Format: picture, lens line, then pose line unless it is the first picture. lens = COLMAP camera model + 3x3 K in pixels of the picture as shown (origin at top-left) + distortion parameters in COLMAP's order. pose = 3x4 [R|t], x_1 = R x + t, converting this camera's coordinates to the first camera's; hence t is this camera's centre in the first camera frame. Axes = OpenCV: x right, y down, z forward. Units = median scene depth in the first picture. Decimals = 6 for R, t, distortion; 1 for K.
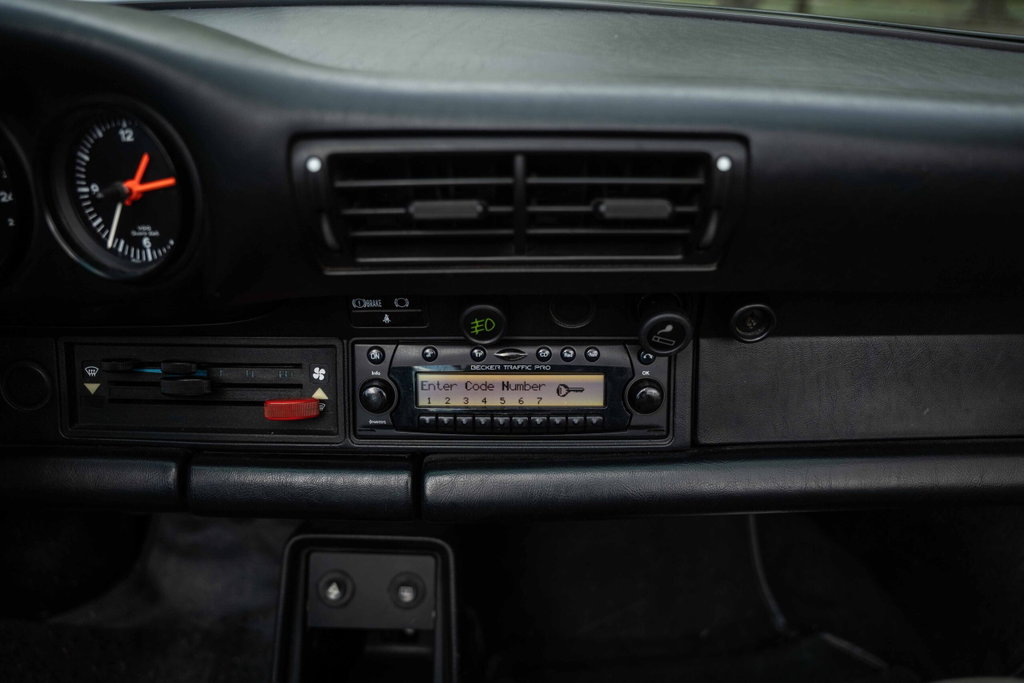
lens RADIAL K [[739.1, 0, 536.5], [0, 739.1, 338.2], [0, 0, 1]] dist [-0.170199, 0.119339]
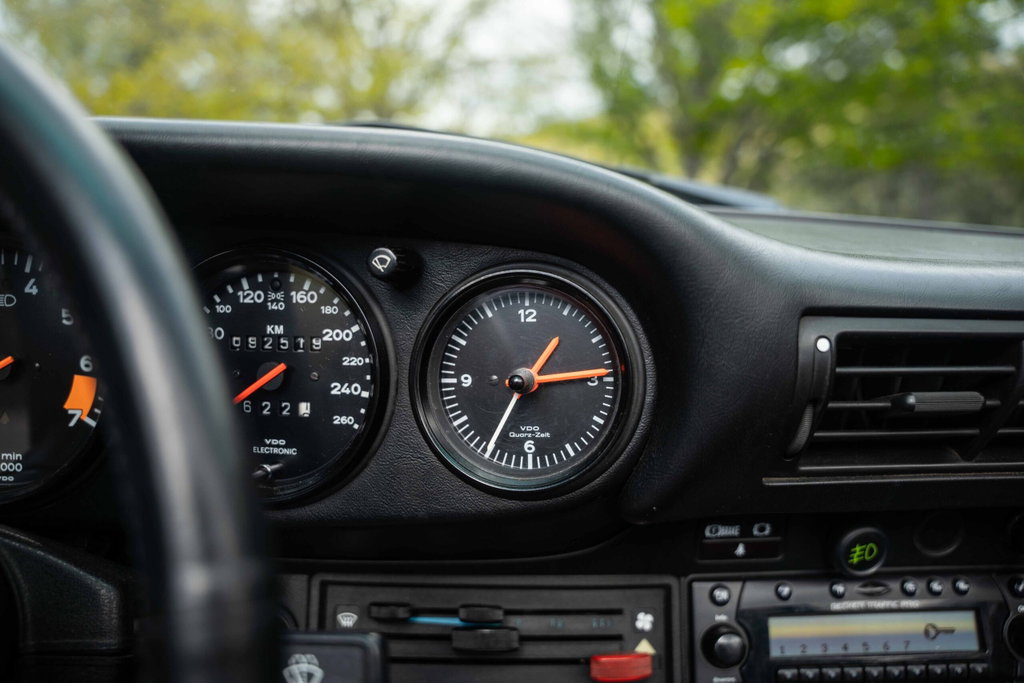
lens RADIAL K [[692.3, 0, 512.0], [0, 692.3, 341.5], [0, 0, 1]] dist [-0.146428, 0.103760]
pose [[0.999423, 0.009231, 0.032692, -0.505208], [0.003226, 0.932230, -0.361853, 0.031102], [-0.033816, 0.361750, 0.931662, 0.193415]]
